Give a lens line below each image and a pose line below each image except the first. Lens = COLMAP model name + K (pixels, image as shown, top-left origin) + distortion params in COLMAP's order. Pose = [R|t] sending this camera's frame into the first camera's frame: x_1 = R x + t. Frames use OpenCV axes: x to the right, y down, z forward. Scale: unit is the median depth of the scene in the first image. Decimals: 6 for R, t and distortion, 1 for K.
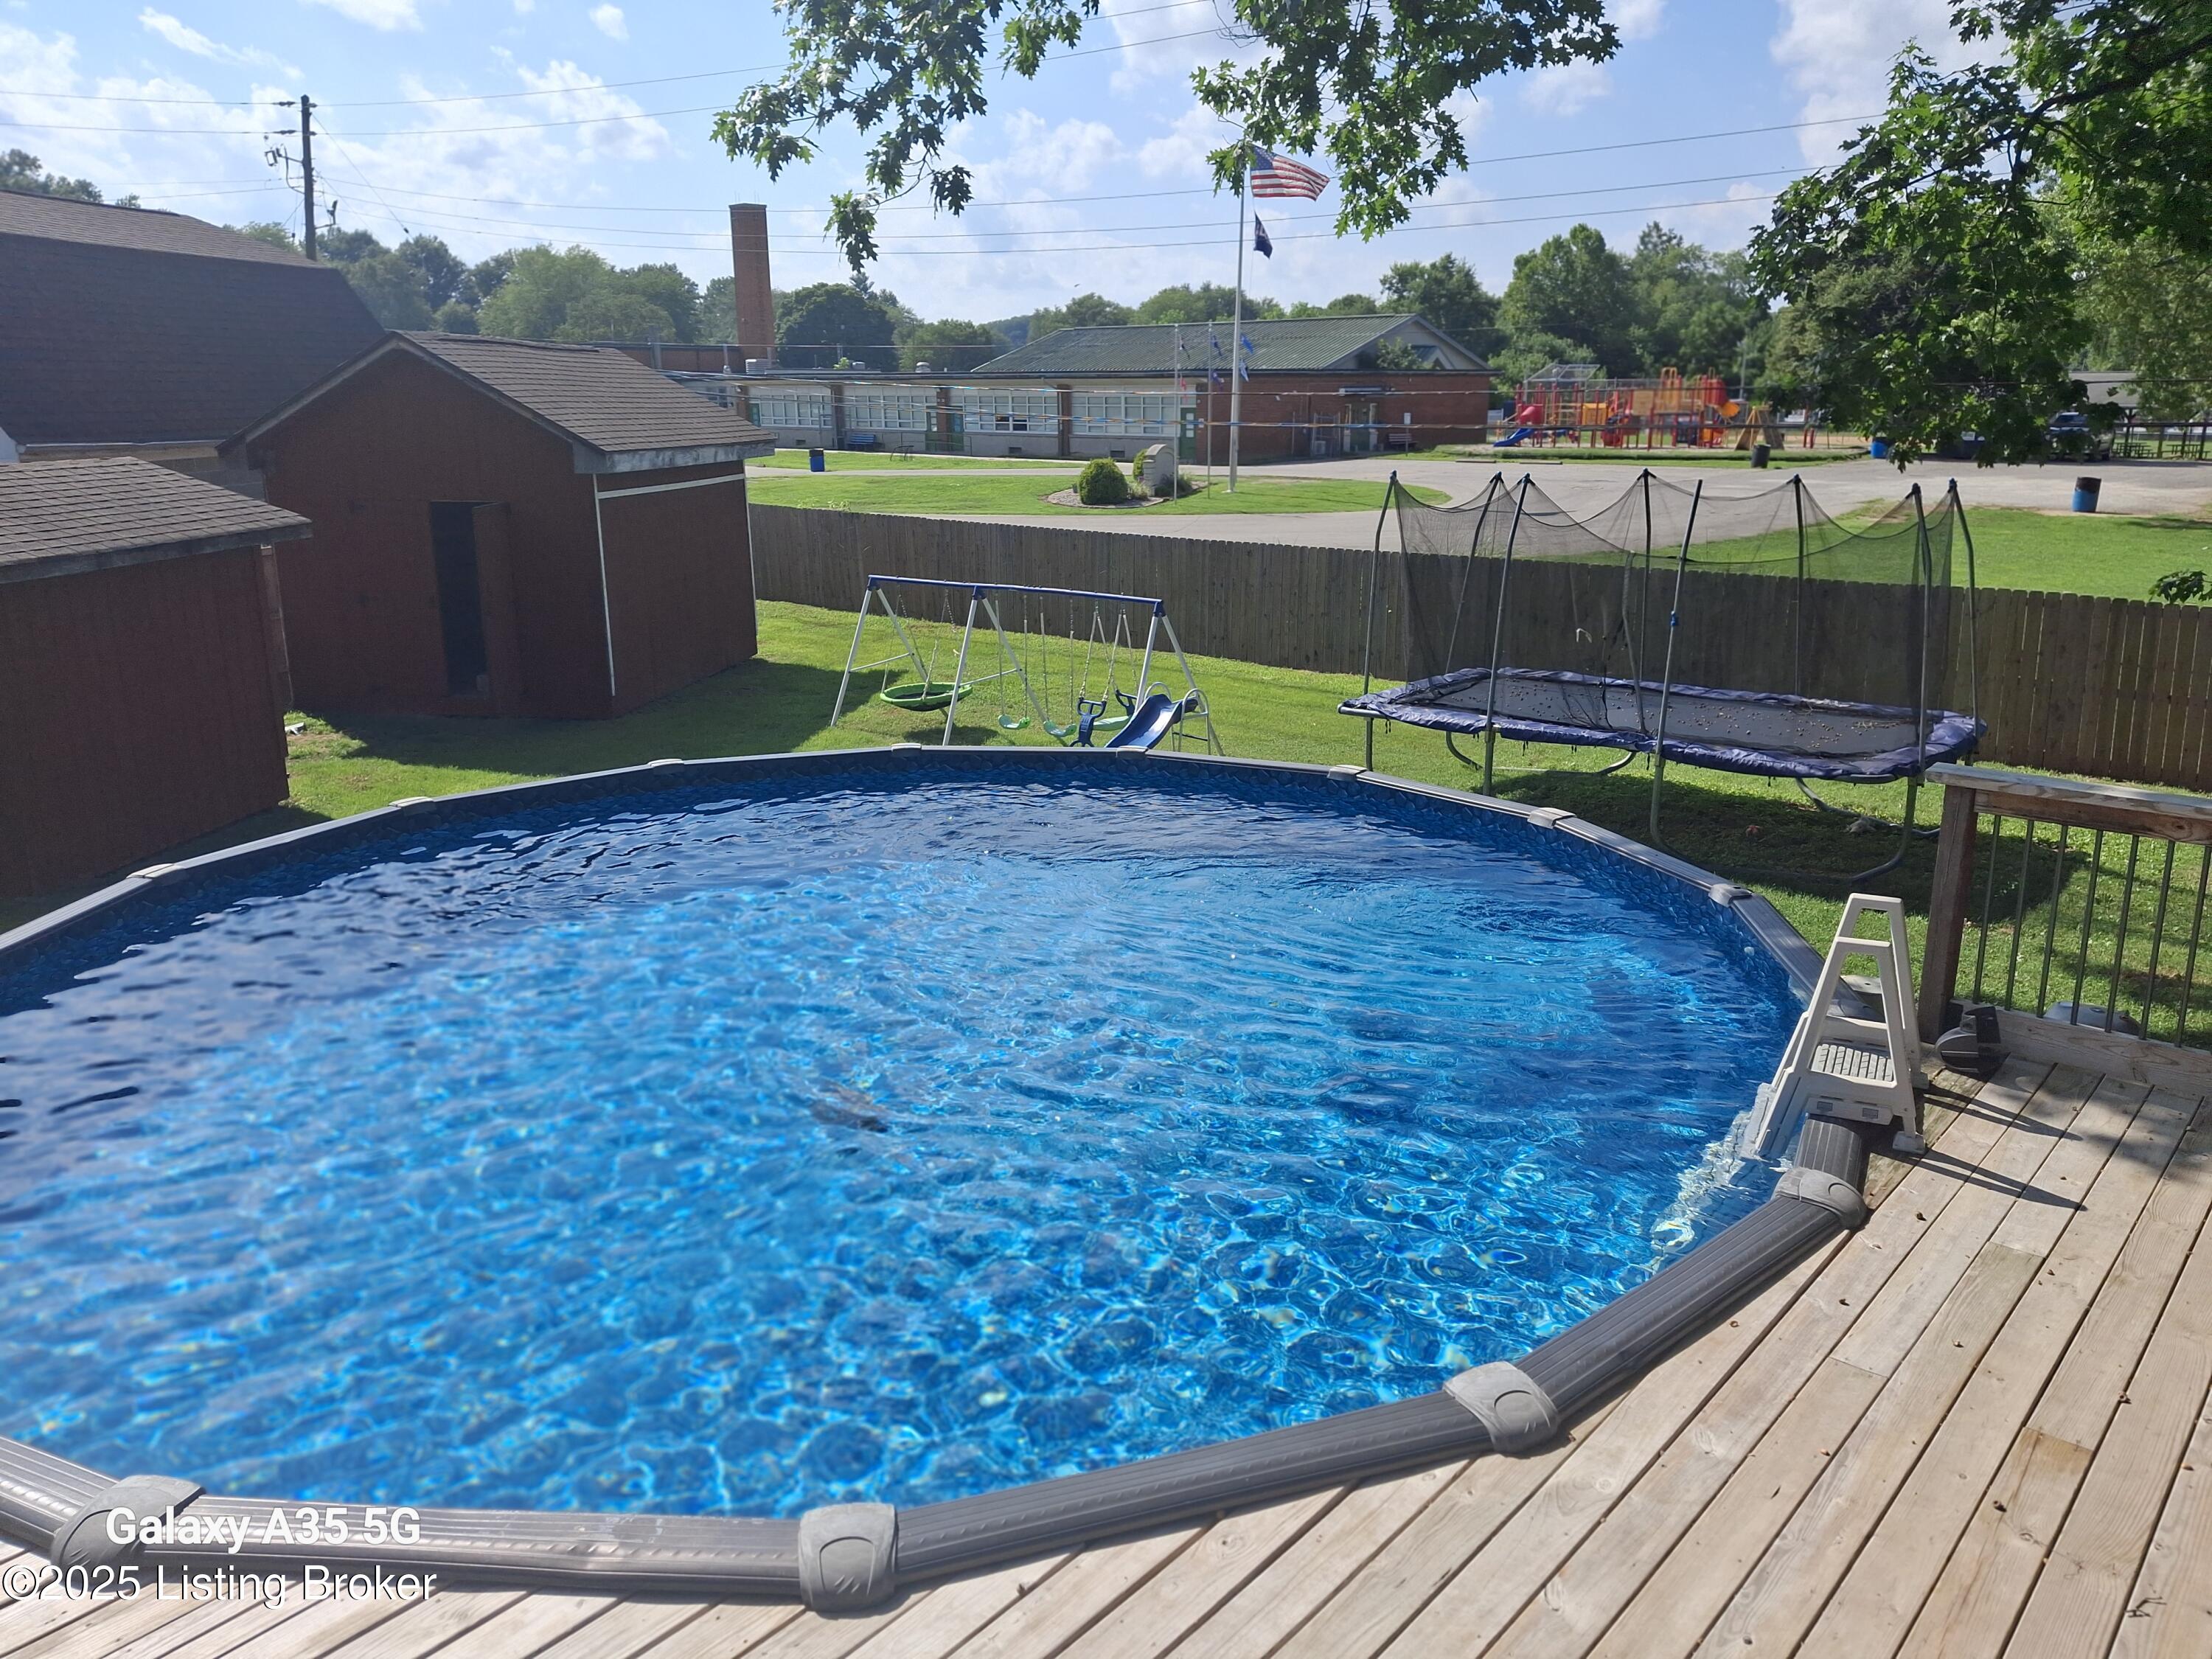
lens RADIAL K [[1610.4, 0, 1207.6], [0, 1610.4, 831.5], [0, 0, 1]] dist [0.072402, -0.067630]
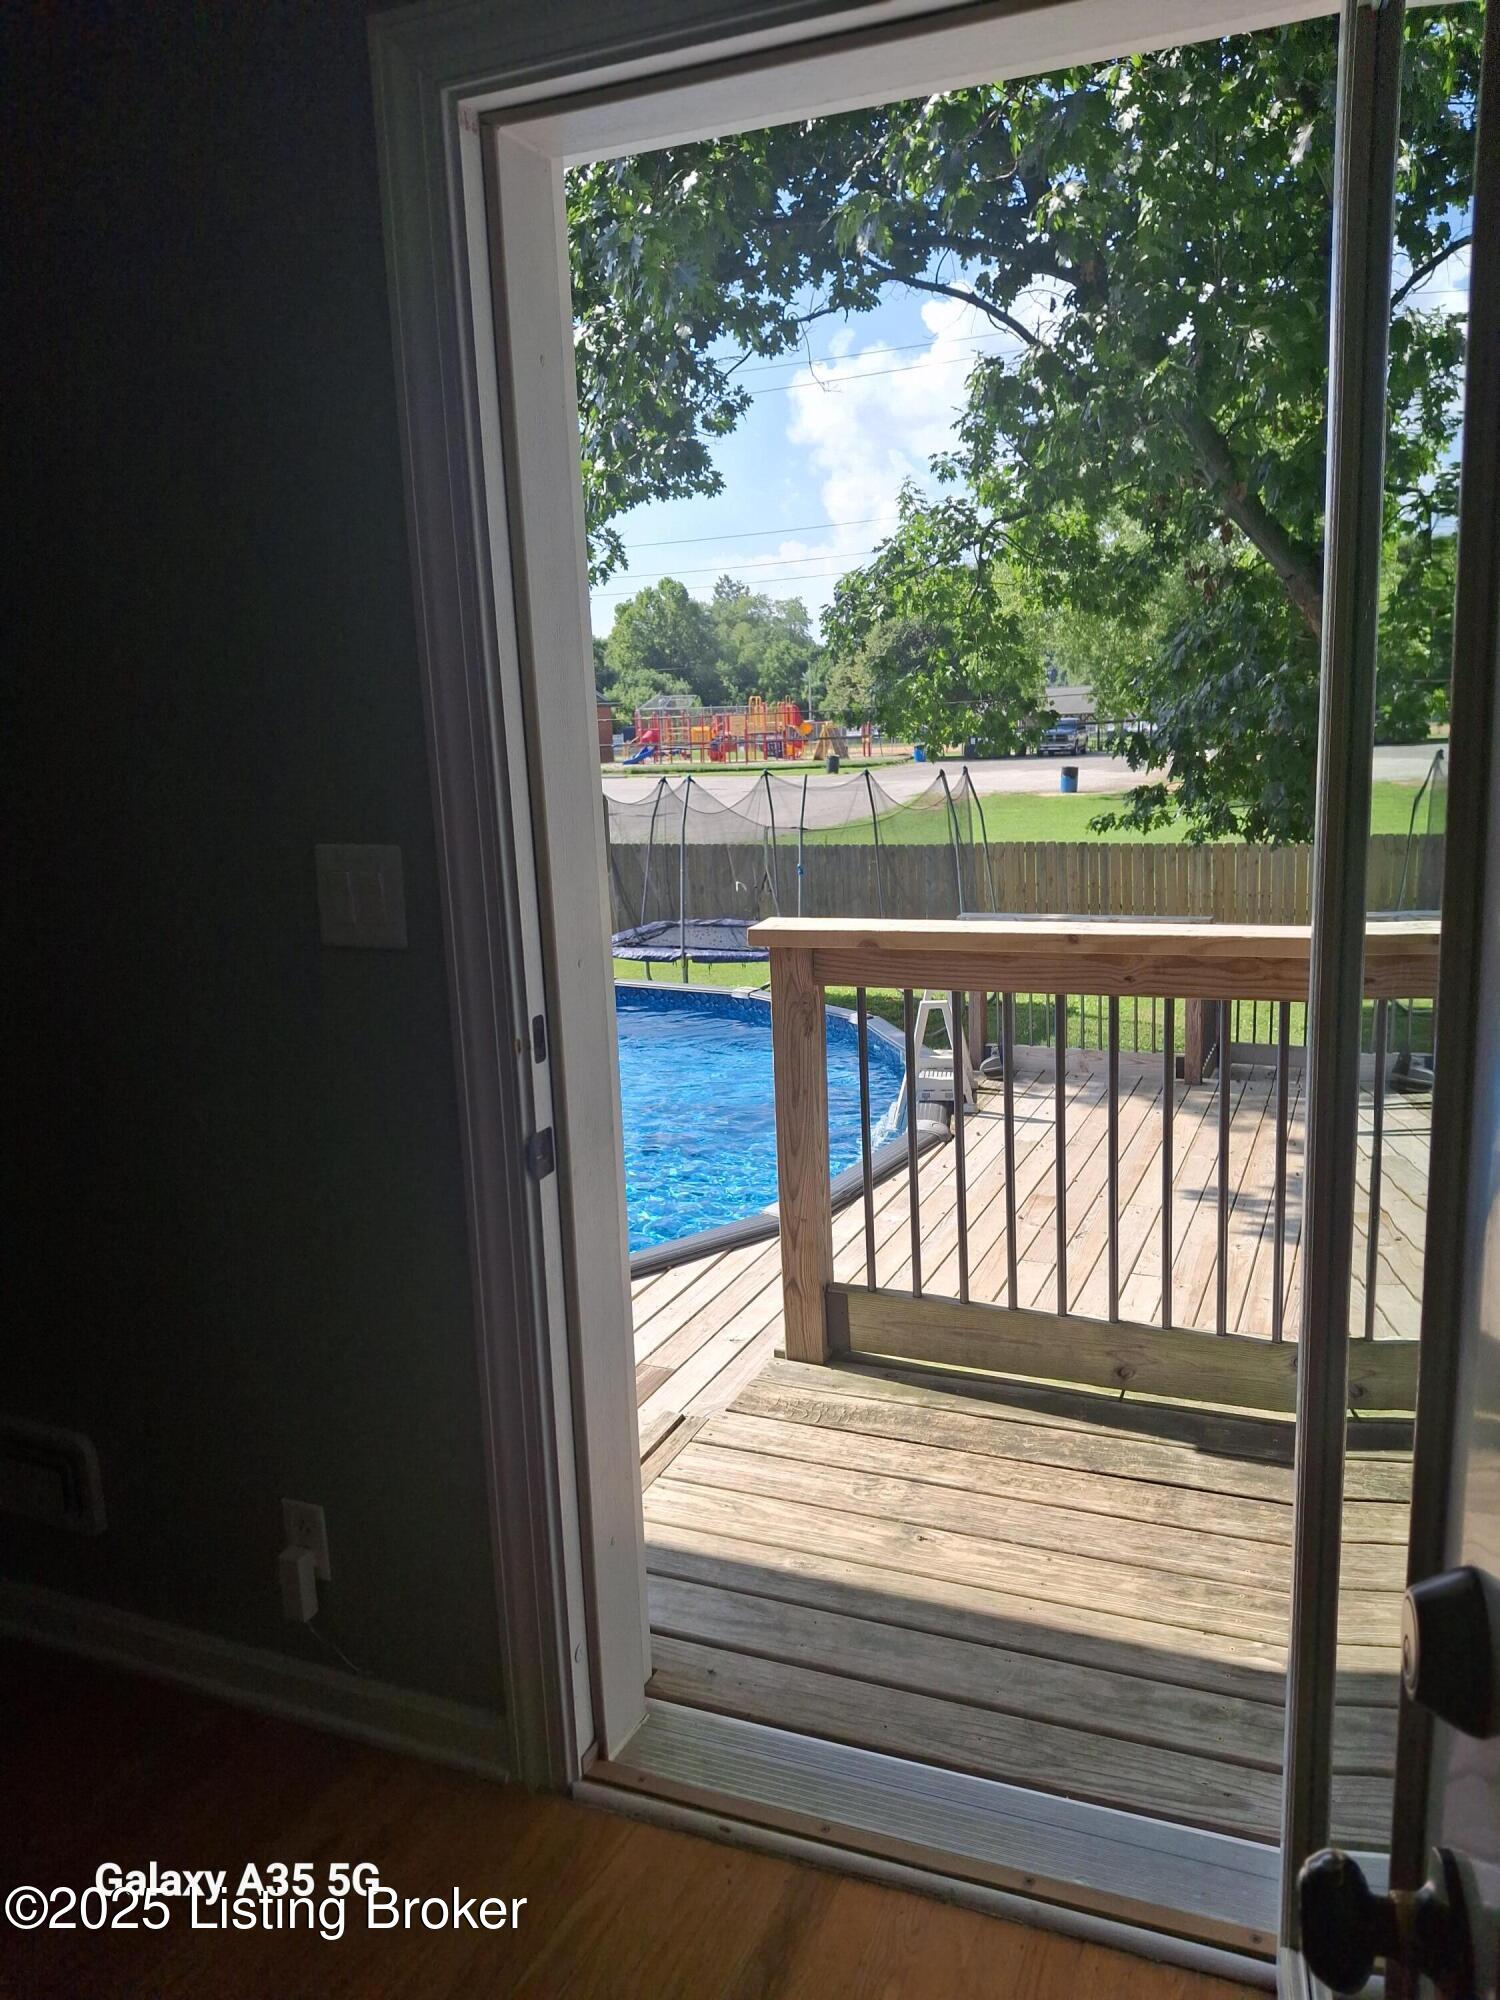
lens RADIAL K [[1446.6, 0, 750.0], [0, 1446.6, 1000.0], [0, 0, 1]] dist [0.263566, -0.104746]
pose [[0.963660, -0.087185, 0.252506, -0.070243], [0.106333, 0.992321, -0.063179, 0.045457], [-0.245058, 0.087733, 0.965531, -0.175460]]
